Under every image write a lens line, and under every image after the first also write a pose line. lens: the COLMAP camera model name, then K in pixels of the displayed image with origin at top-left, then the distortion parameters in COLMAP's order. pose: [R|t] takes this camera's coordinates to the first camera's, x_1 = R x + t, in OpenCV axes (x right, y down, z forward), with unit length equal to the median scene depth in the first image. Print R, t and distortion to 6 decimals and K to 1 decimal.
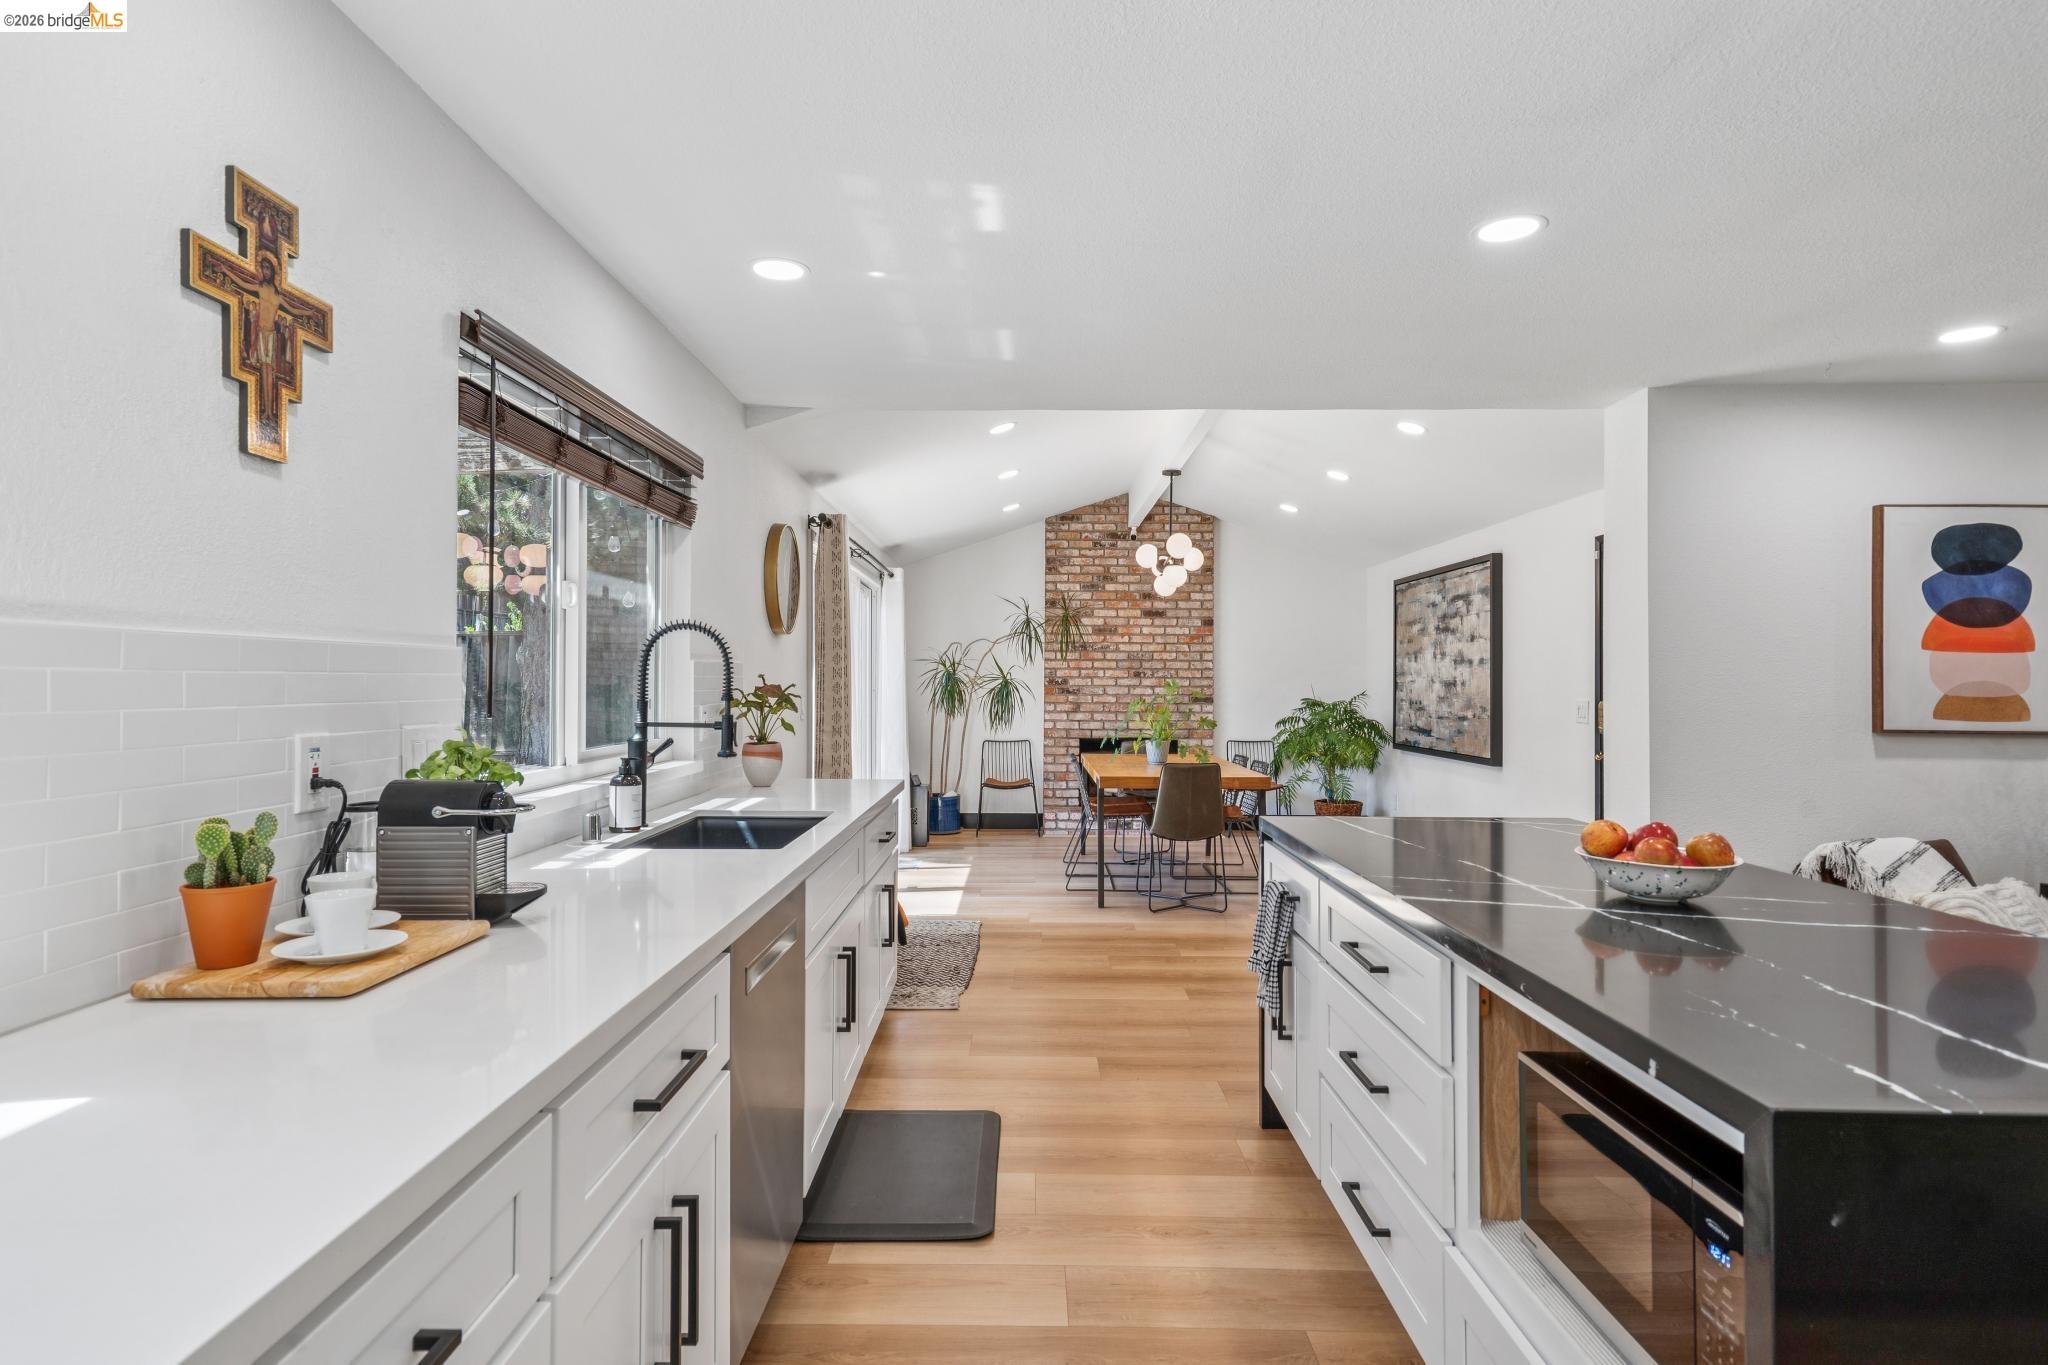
lens RADIAL K [[1101.5, 0, 1021.5], [0, 1101.5, 663.0], [0, 0, 1]] dist [-0.000759, 0.000081]
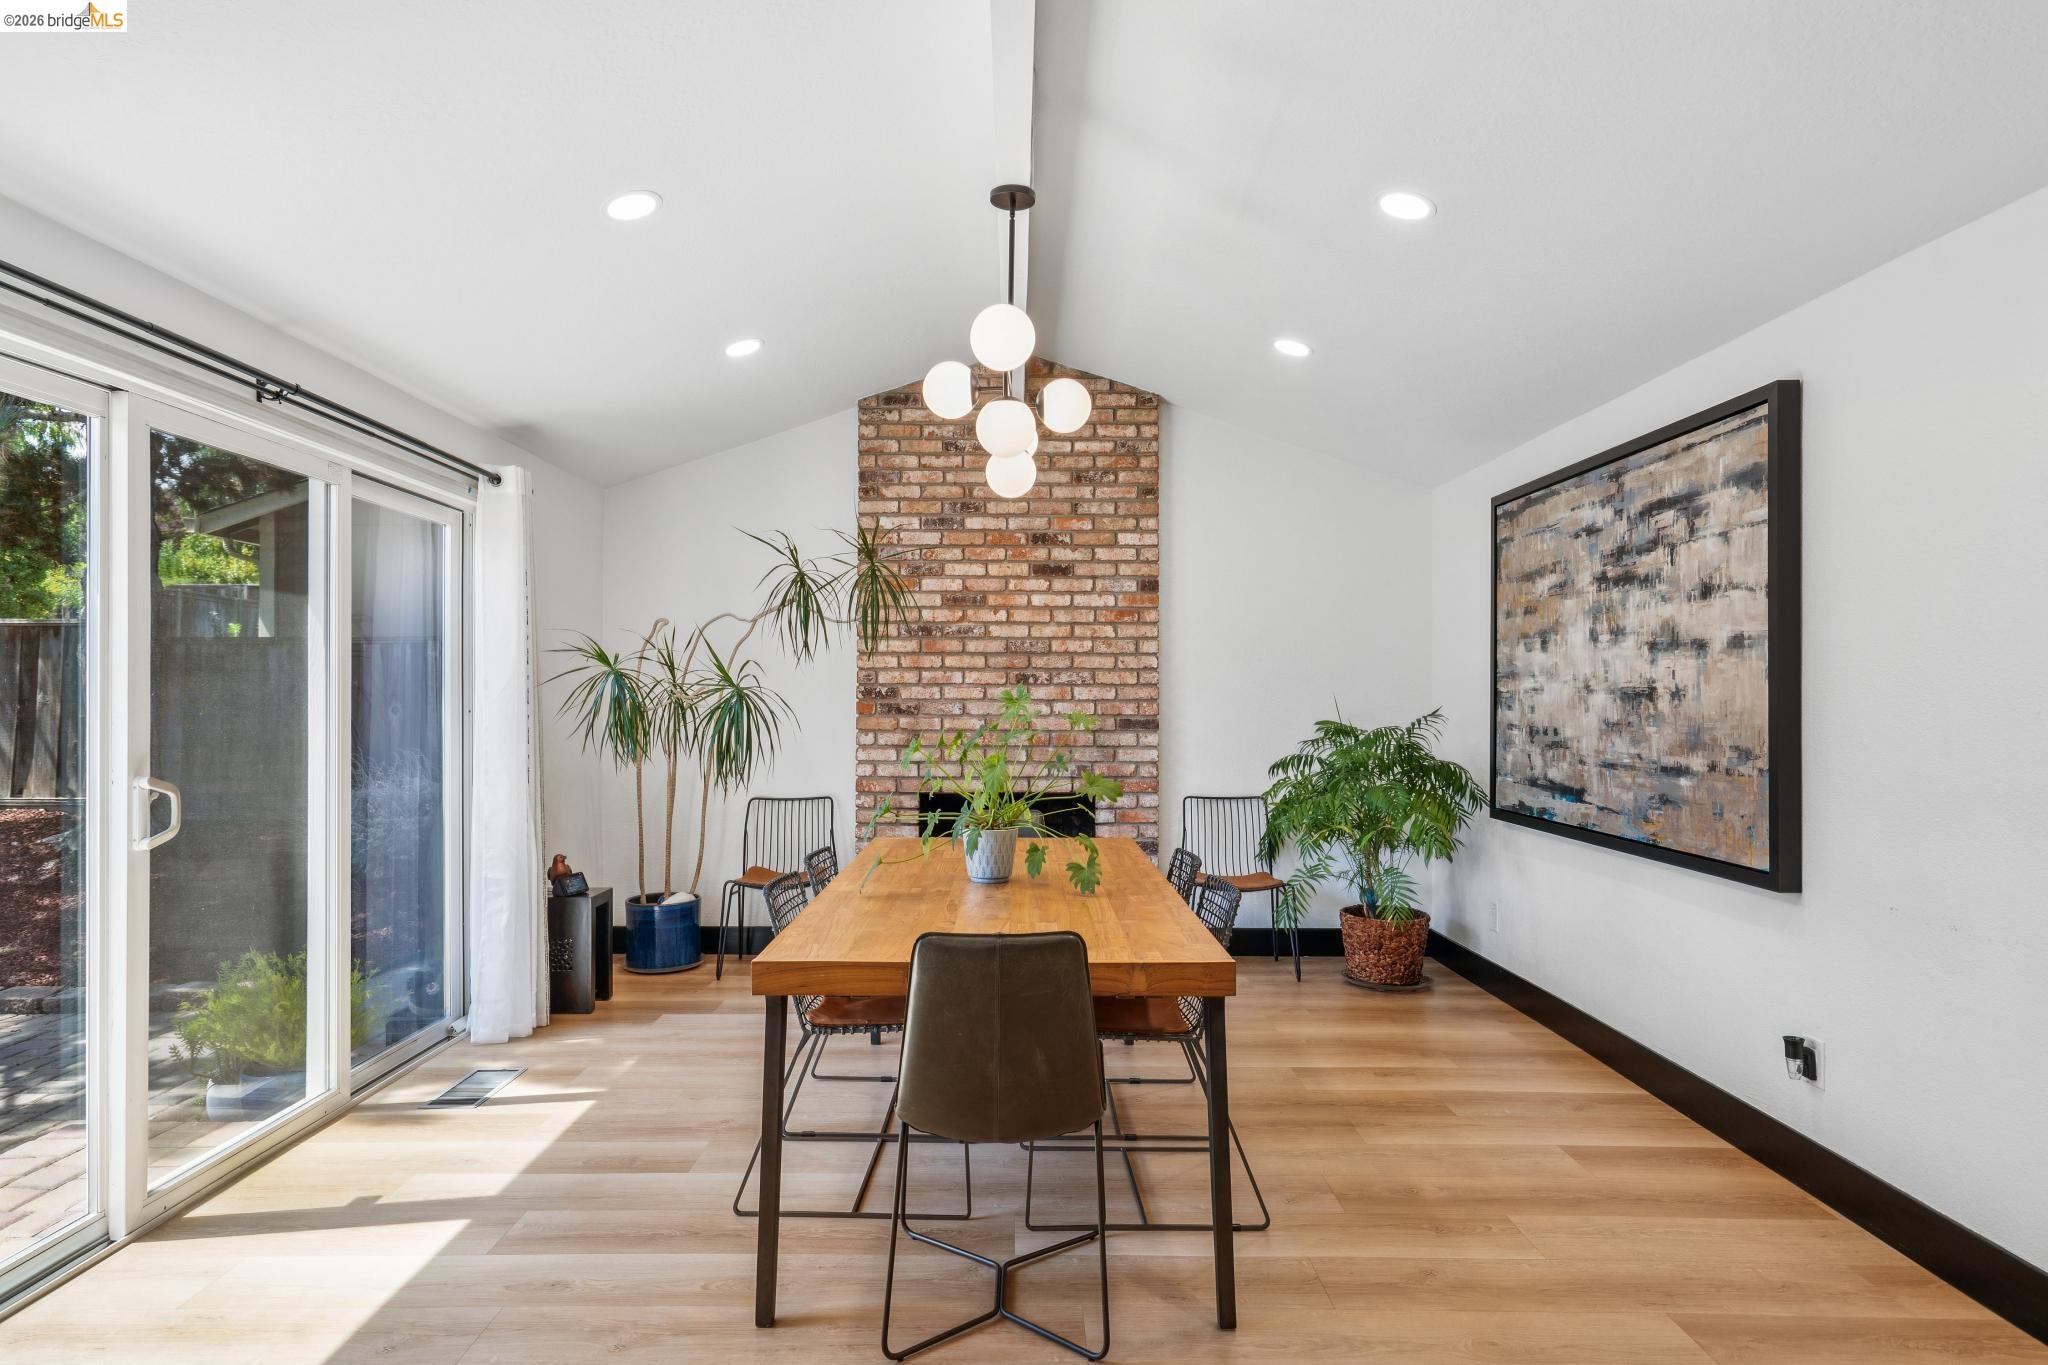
lens RADIAL K [[1138.5, 0, 1024.0], [0, 1138.5, 682.5], [0, 0, 1]] dist [-0.039143, -0.000155]
pose [[0.999969, -0.002901, 0.007328, 0.102807], [0.002843, 0.999964, 0.007962, 0.007564], [-0.007351, -0.007941, 0.999941, 0.428157]]
